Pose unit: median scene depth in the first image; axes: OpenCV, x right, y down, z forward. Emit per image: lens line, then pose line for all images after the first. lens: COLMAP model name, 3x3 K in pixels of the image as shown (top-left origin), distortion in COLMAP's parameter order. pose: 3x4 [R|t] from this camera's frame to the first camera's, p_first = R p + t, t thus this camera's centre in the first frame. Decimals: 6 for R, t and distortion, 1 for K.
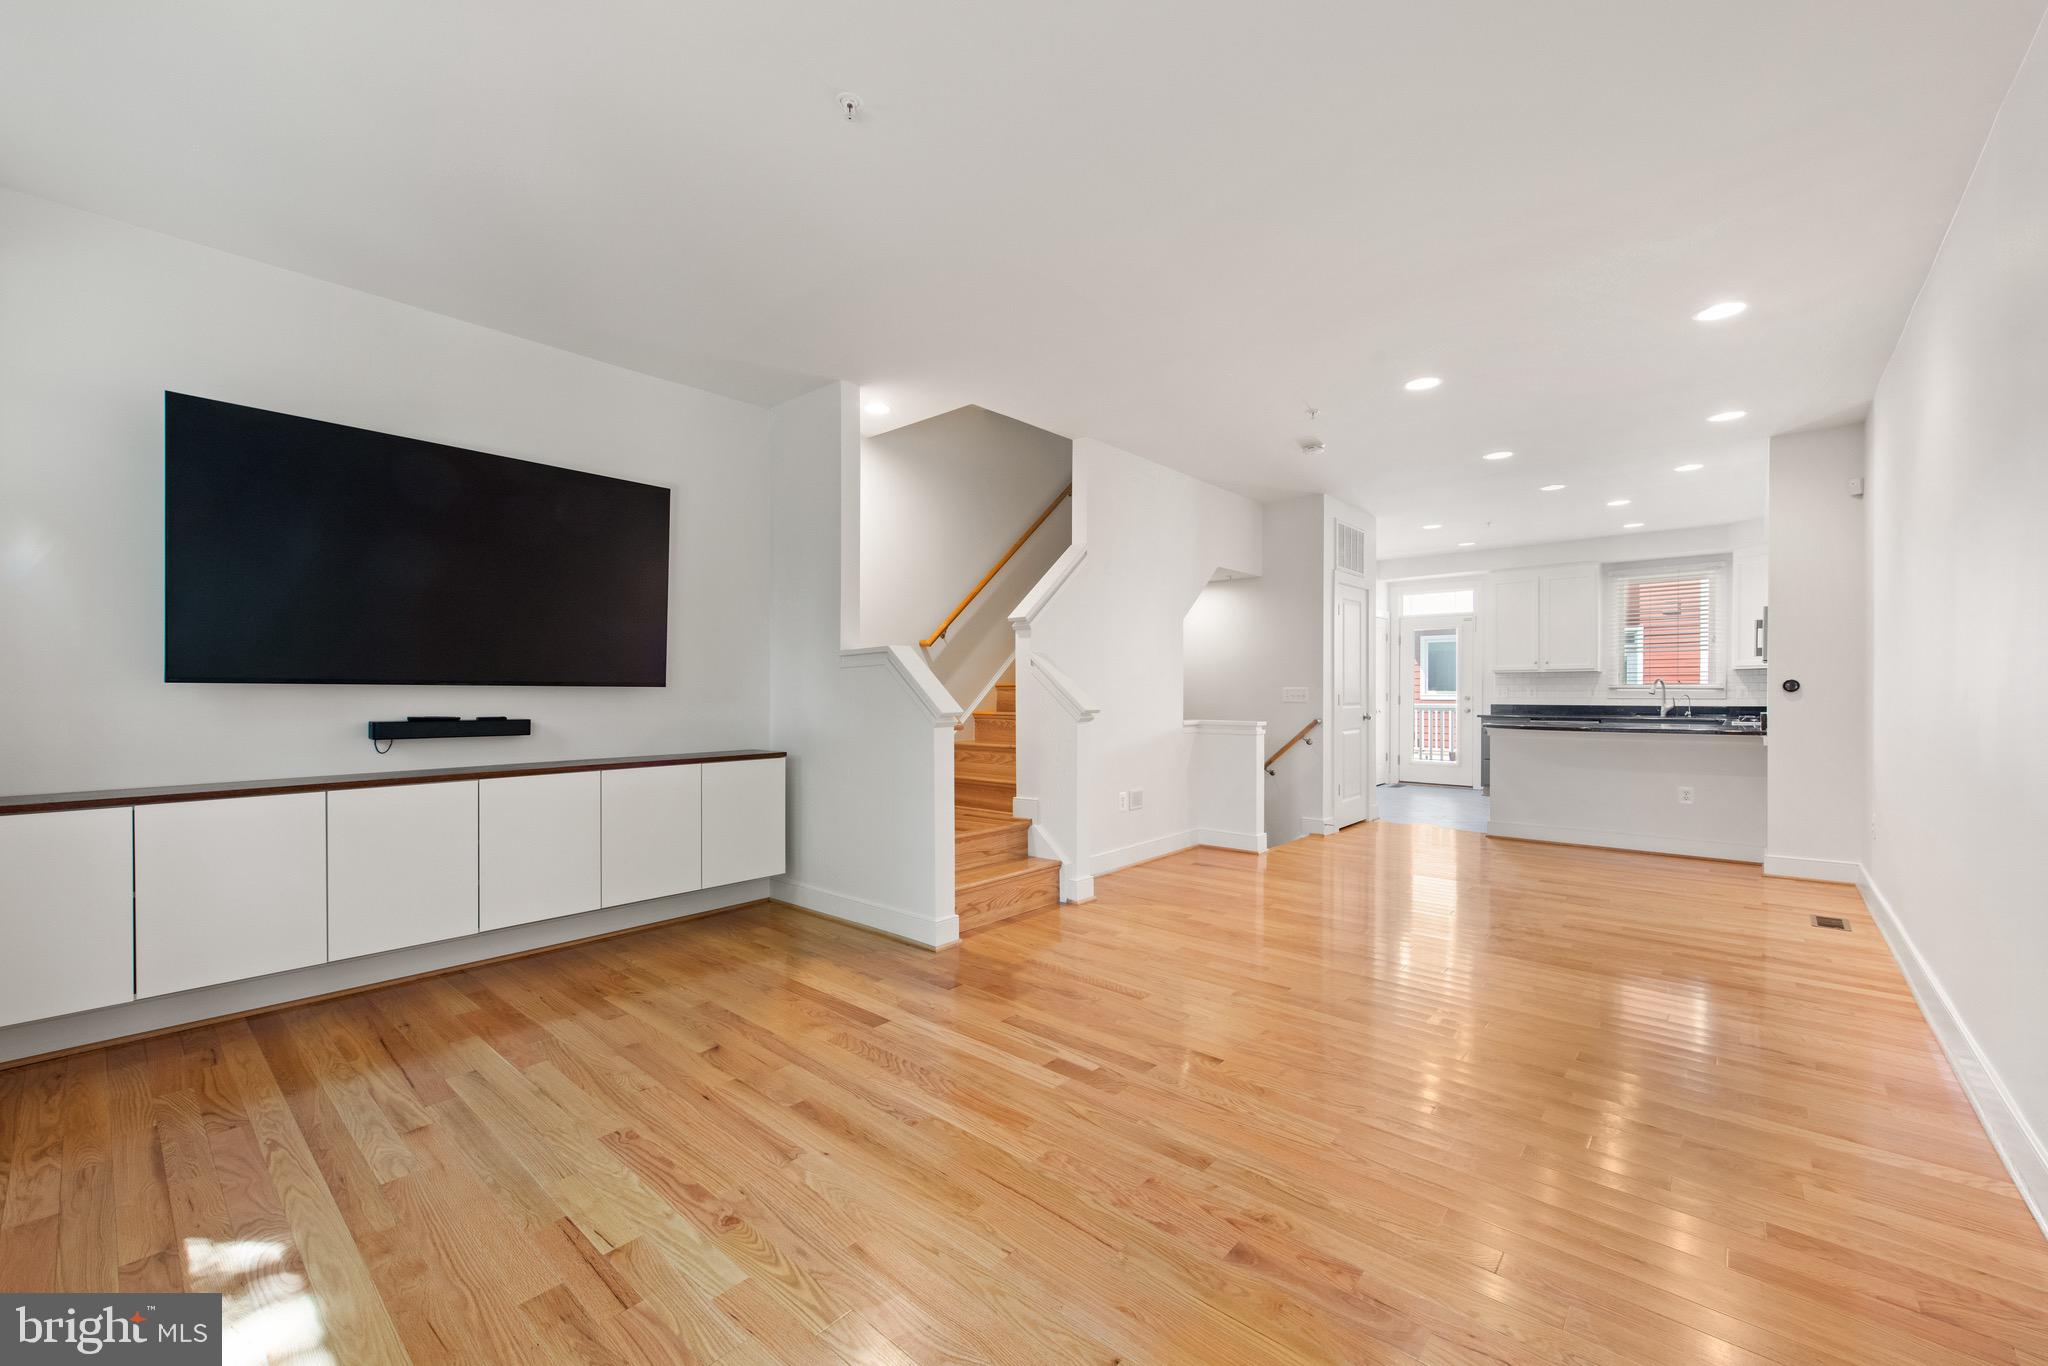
lens RADIAL K [[843.1, 0, 1022.2], [0, 843.1, 694.4], [0, 0, 1]] dist [-0.001722, -0.000754]
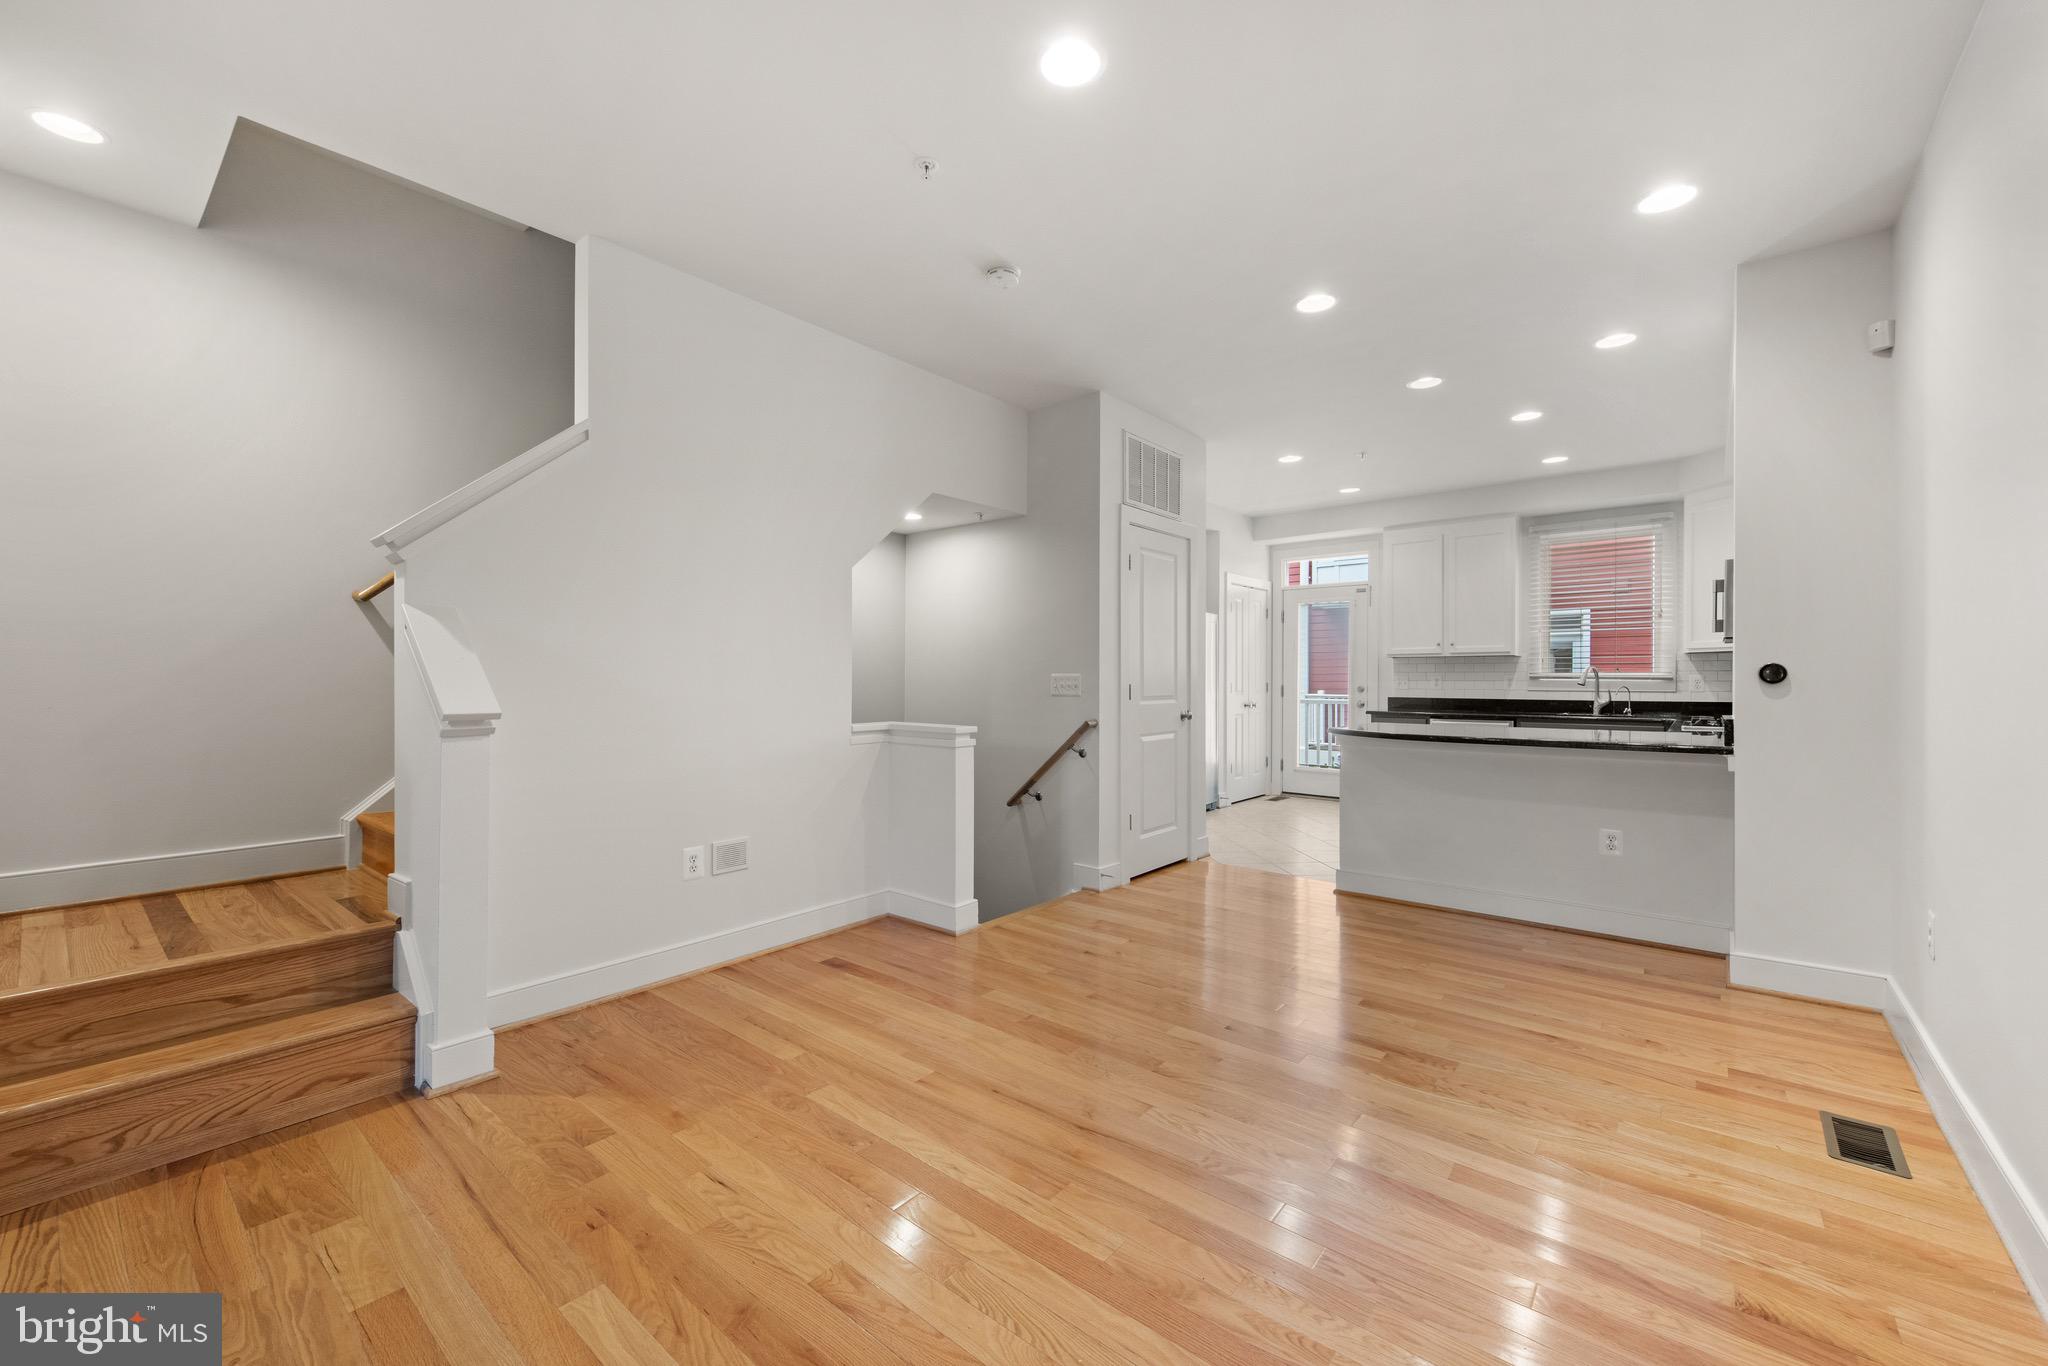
lens RADIAL K [[843.1, 0, 1026.6], [0, 843.1, 672.3], [0, 0, 1]] dist [-0.001722, -0.000754]
pose [[0.999427, 0.004136, 0.033583, 0.270540], [-0.003785, 0.999938, -0.010510, -0.002704], [-0.033624, 0.010377, 0.999381, 0.313386]]
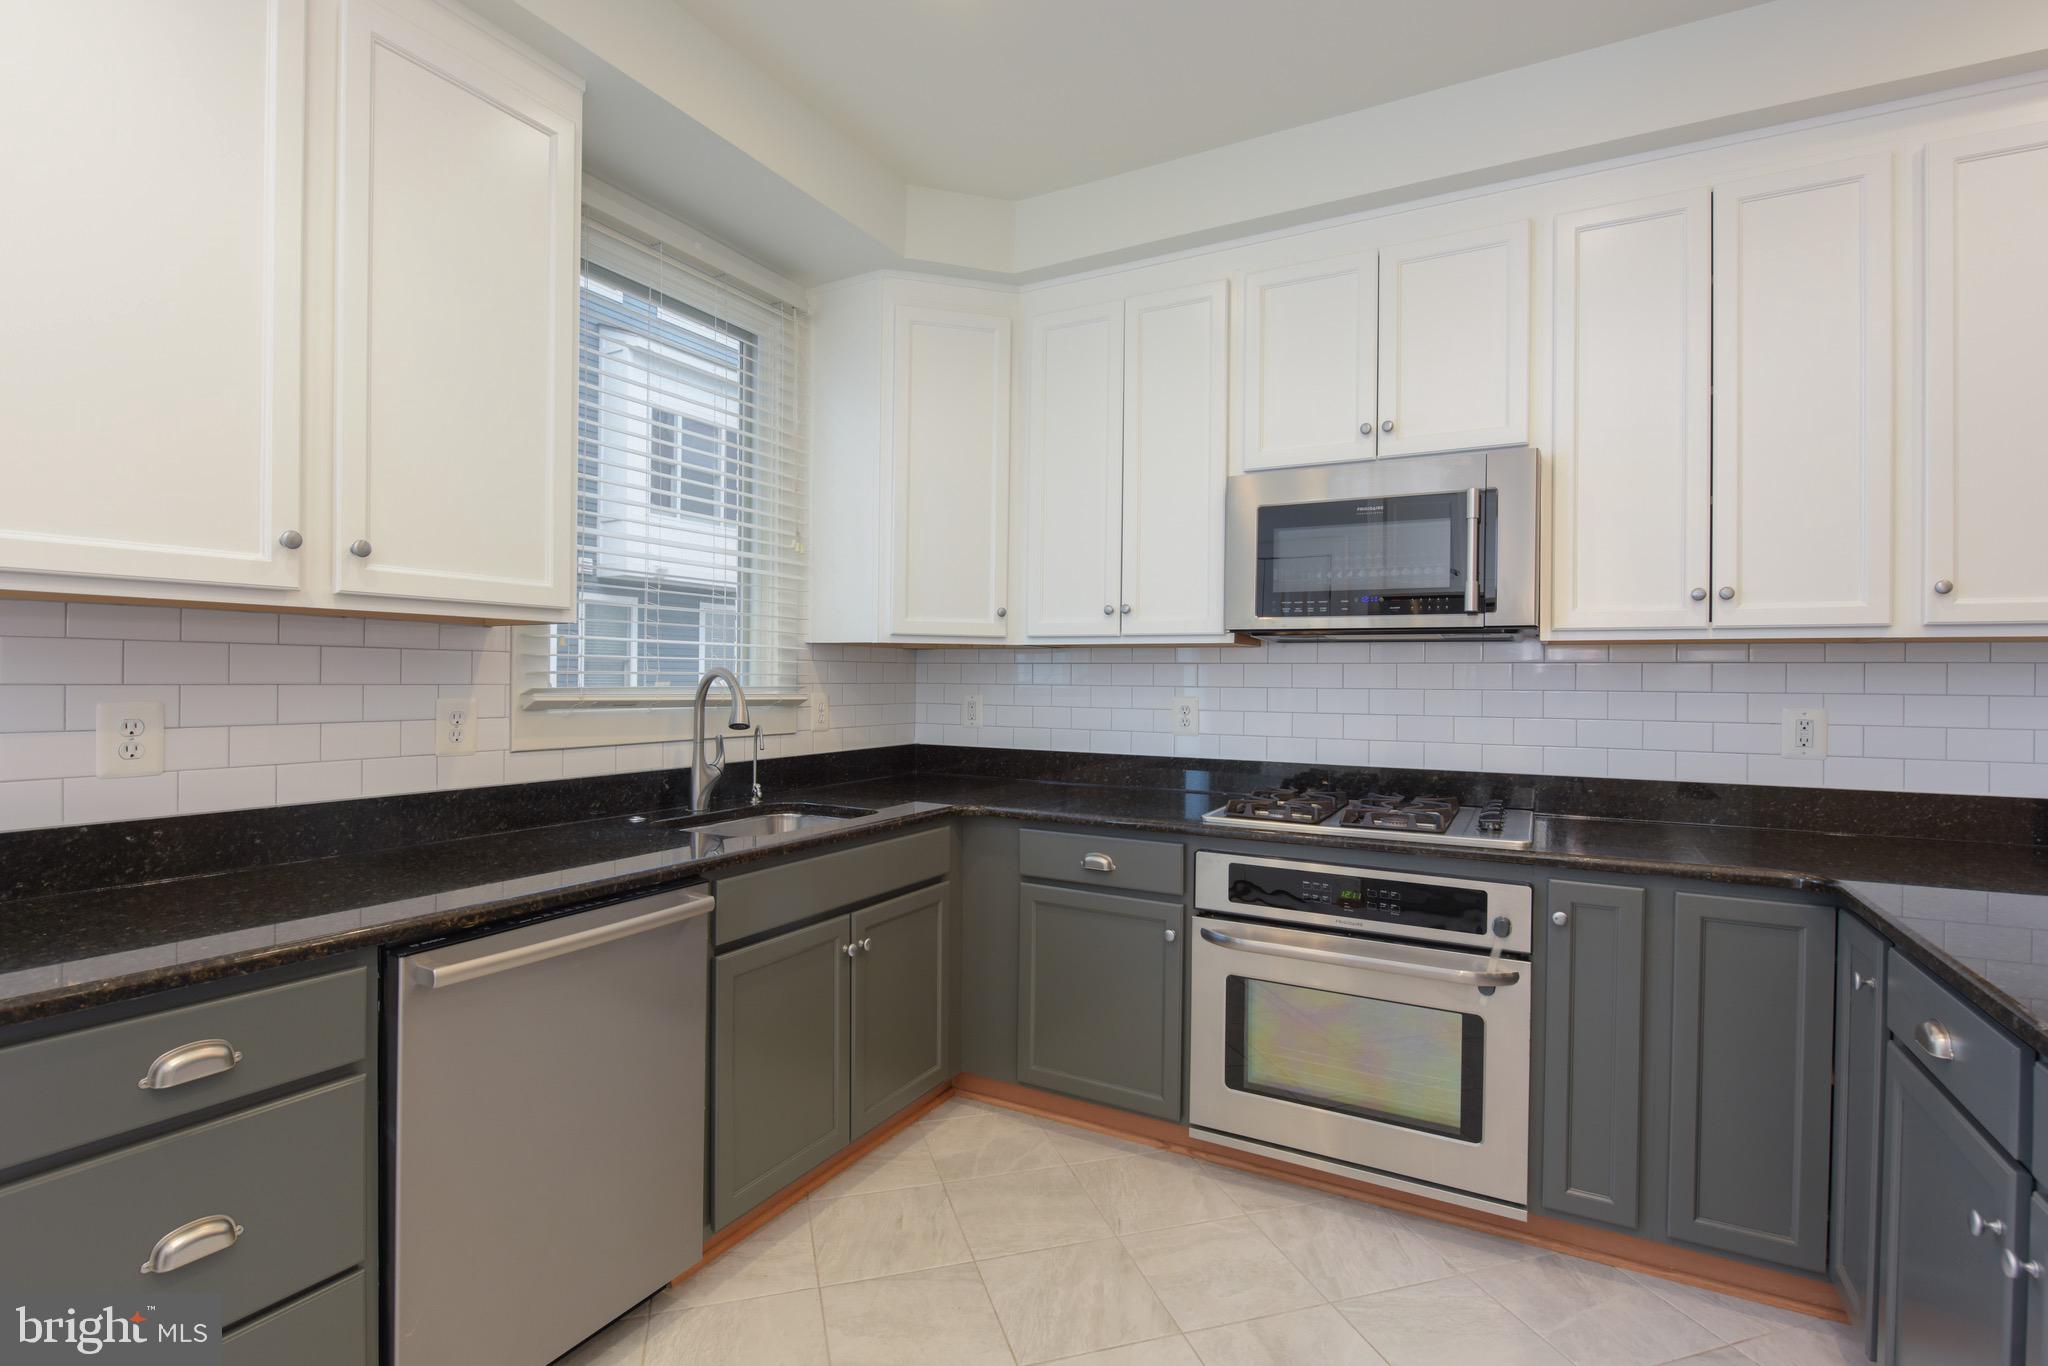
lens RADIAL K [[959.4, 0, 1024.0], [0, 959.4, 681.8], [0, 0, 1]] dist [-0.005682, -0.003880]
pose [[-0.216948, -0.003916, 0.976175, 0.529934], [0.000681, 0.999991, 0.004163, -0.018710], [-0.976183, 0.001568, -0.216944, 1.179795]]
